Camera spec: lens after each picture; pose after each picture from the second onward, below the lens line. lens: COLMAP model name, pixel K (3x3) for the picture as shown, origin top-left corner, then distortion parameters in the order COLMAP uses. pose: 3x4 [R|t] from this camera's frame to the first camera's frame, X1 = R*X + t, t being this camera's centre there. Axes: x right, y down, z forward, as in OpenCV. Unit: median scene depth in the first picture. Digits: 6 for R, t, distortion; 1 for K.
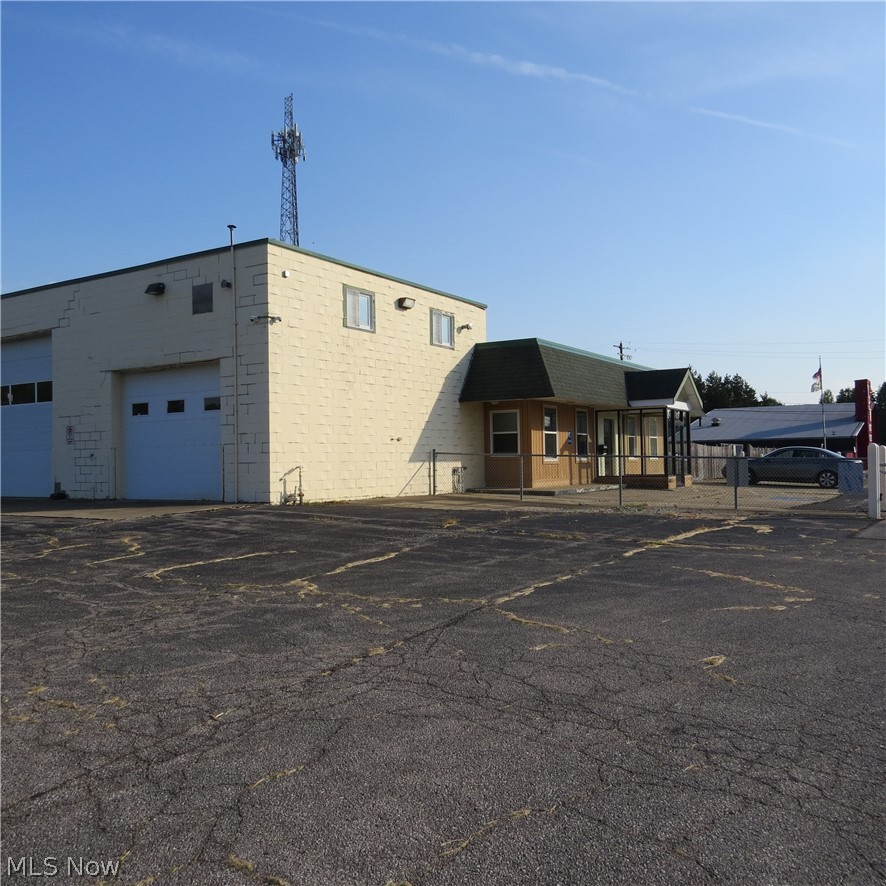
lens RADIAL K [[863.2, 0, 446.5], [0, 863.2, 445.5], [0, 0, 1]] dist [-0.011879, 0.010659]
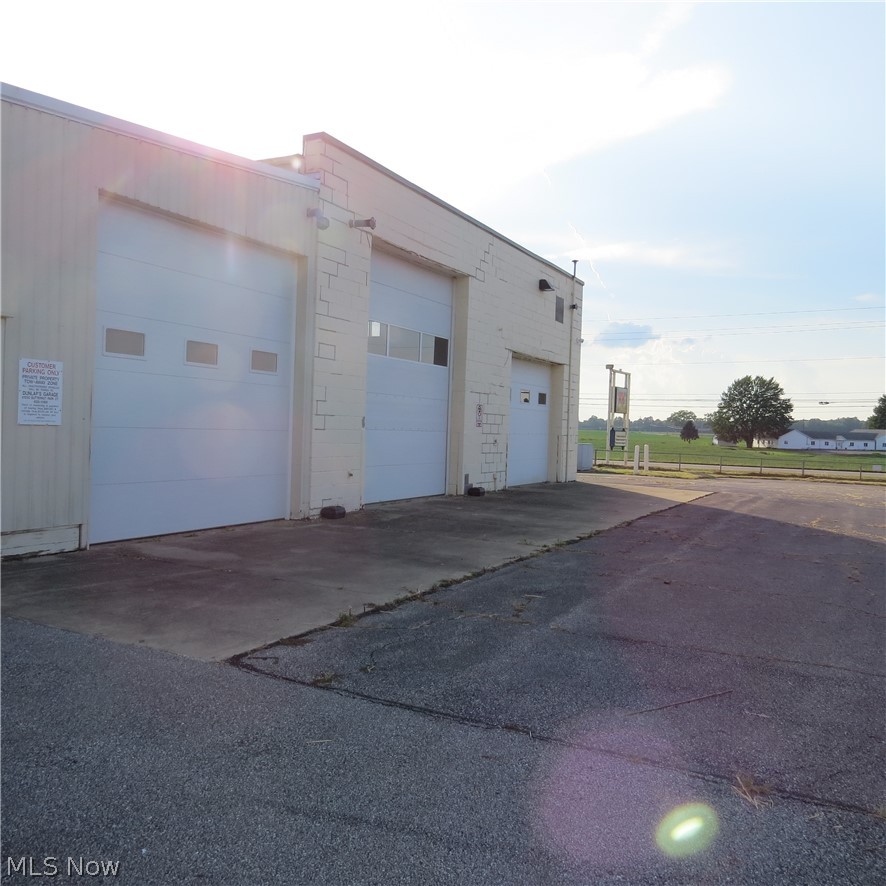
lens RADIAL K [[854.0, 0, 443.0], [0, 854.0, 443.0], [0, 0, 1]] dist [-0.023898, 0.008350]
pose [[-0.120189, -0.010560, 0.992695, -1.407489], [-0.058665, 0.998272, 0.003517, 0.014674], [-0.991016, -0.057814, -0.120600, 1.282734]]
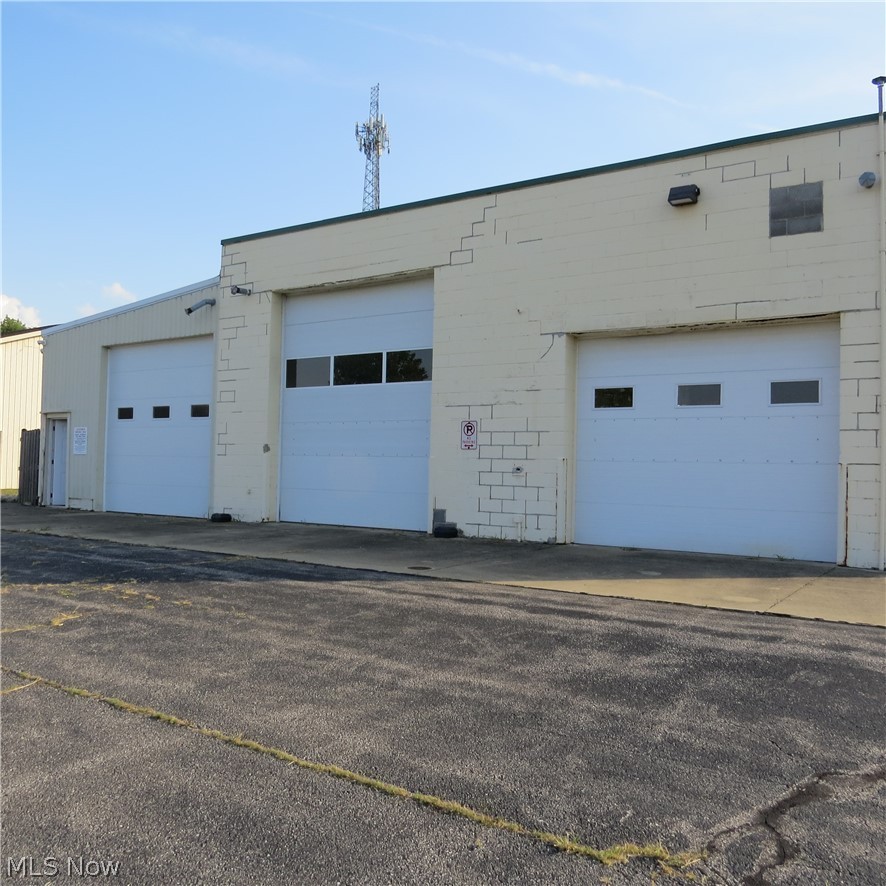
lens RADIAL K [[863.2, 0, 446.5], [0, 863.2, 445.5], [0, 0, 1]] dist [-0.011879, 0.010659]
pose [[0.998972, 0.038907, -0.023259, -0.497374], [-0.039213, 0.999148, -0.012855, 0.004535], [0.022739, 0.013754, 0.999647, 0.419882]]
